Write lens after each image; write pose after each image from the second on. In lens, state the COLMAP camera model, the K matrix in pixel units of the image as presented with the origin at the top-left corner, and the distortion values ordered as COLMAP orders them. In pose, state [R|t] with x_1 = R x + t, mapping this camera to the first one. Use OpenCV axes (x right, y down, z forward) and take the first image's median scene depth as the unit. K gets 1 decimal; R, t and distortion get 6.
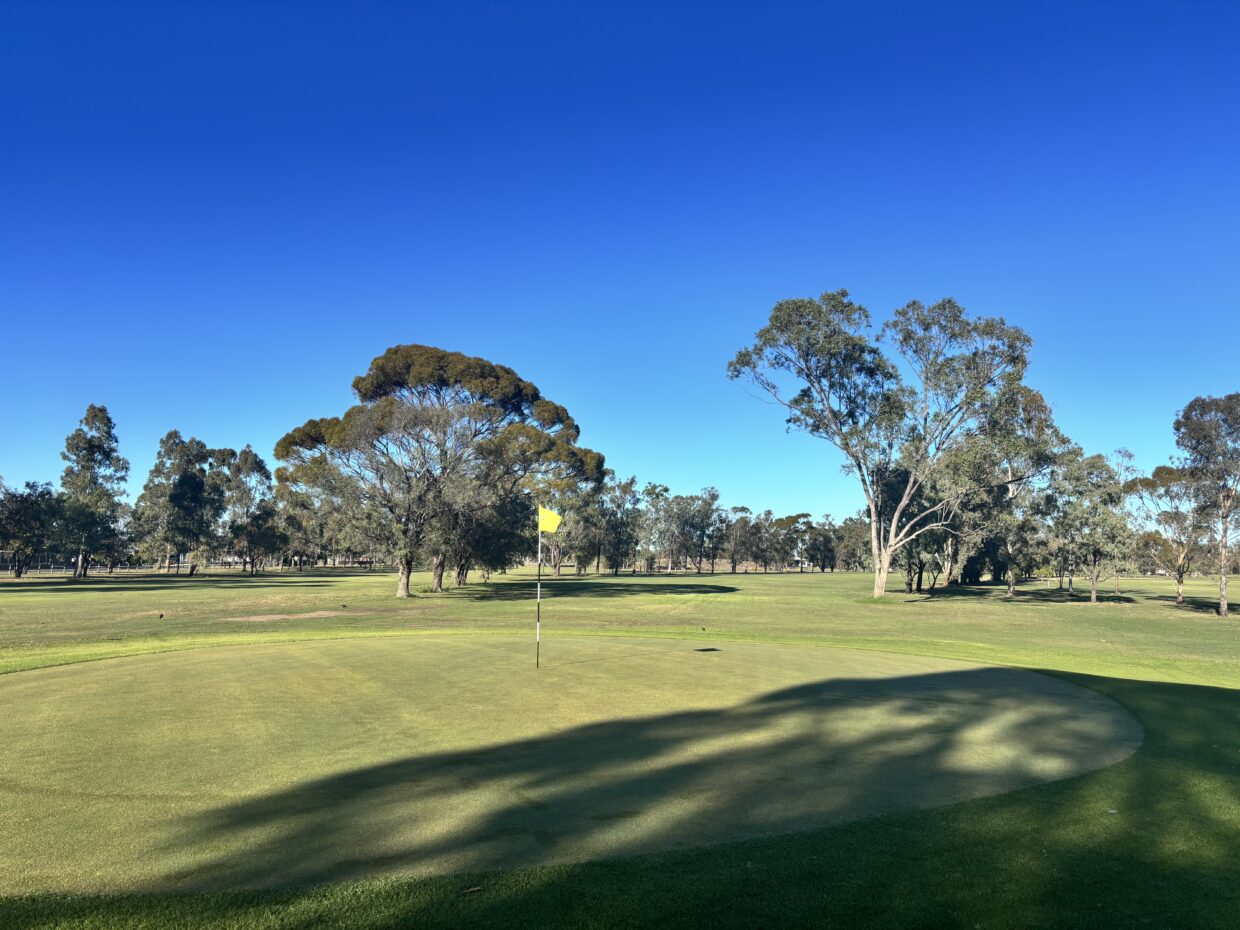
lens RADIAL K [[939.0, 0, 629.2], [0, 939.0, 472.7], [0, 0, 1]] dist [0.029657, 0.003864]
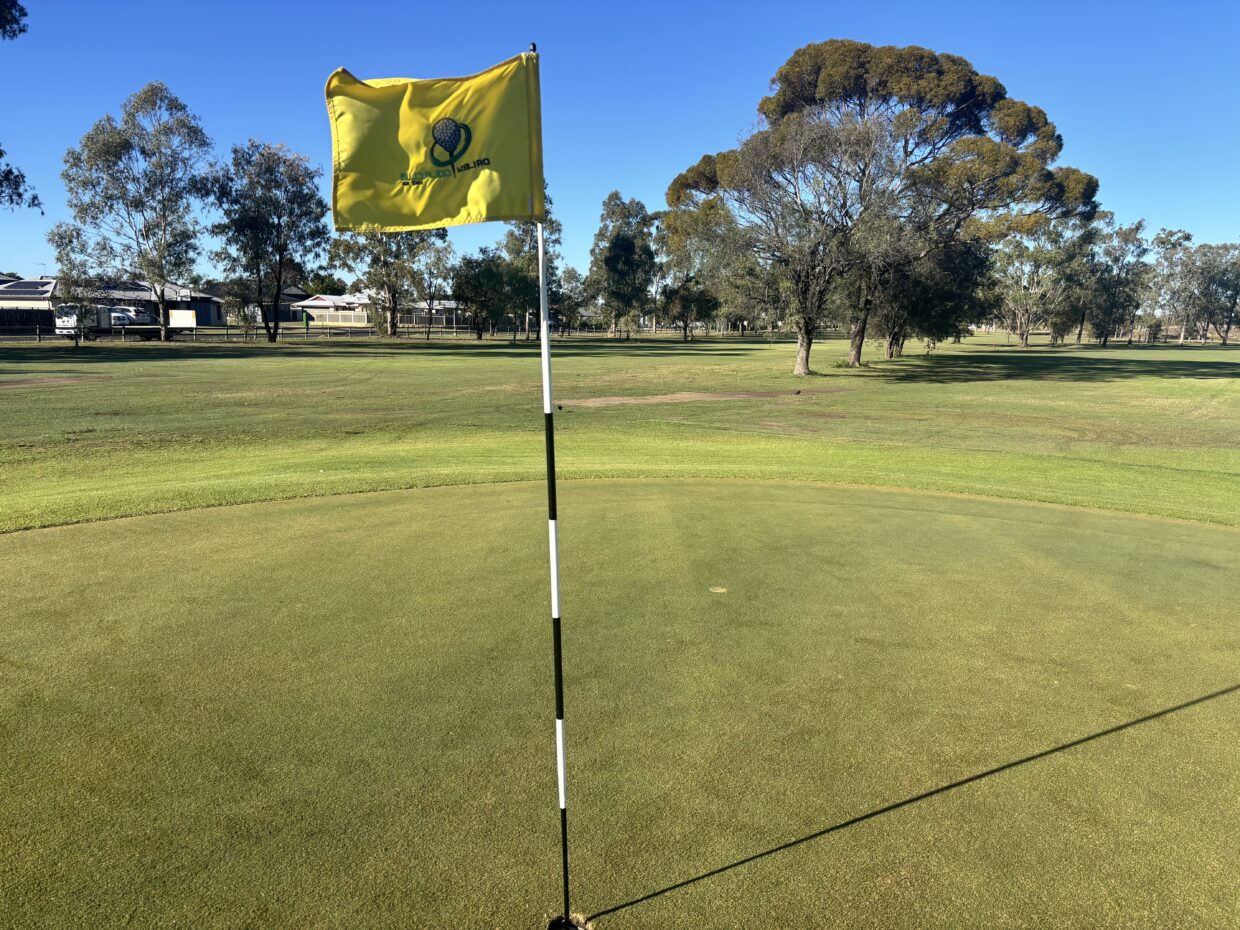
lens RADIAL K [[939.0, 0, 629.2], [0, 939.0, 472.7], [0, 0, 1]] dist [0.029657, 0.003864]
pose [[0.888474, 0.078865, -0.452100, -0.000225], [0.034356, 0.970929, 0.236888, 0.010663], [0.457639, -0.226001, 0.859936, 0.128505]]
